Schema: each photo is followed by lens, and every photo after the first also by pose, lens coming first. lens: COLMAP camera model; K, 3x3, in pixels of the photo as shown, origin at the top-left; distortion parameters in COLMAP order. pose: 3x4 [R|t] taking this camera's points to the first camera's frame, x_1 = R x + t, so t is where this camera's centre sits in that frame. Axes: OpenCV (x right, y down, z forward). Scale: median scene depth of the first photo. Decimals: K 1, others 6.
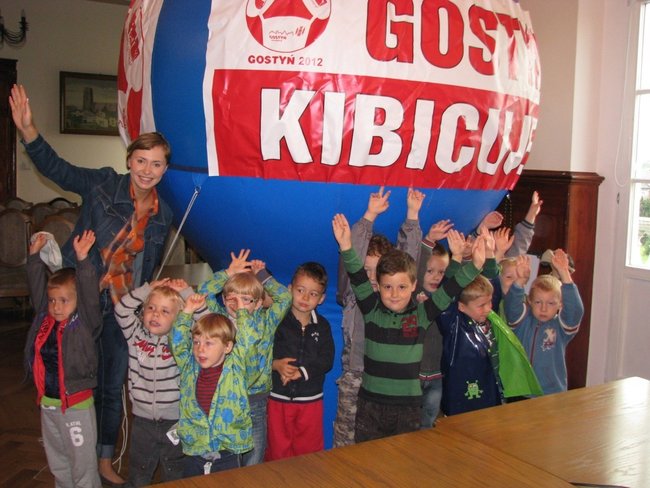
lens RADIAL K [[687.5, 0, 327.2], [0, 687.5, 246.6], [0, 0, 1]] dist [-0.059324, 0.000000]
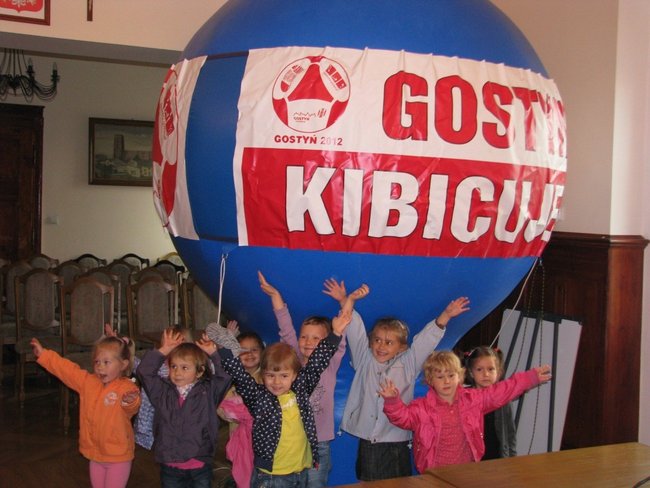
lens RADIAL K [[865.7, 0, 324.9], [0, 865.7, 242.7], [0, 0, 1]] dist [0.177769, 0.000000]
pose [[0.995399, -0.003793, -0.095738, 0.091298], [-0.002582, 0.997792, -0.066373, -0.018834], [0.095778, 0.066315, 0.993191, -0.330988]]
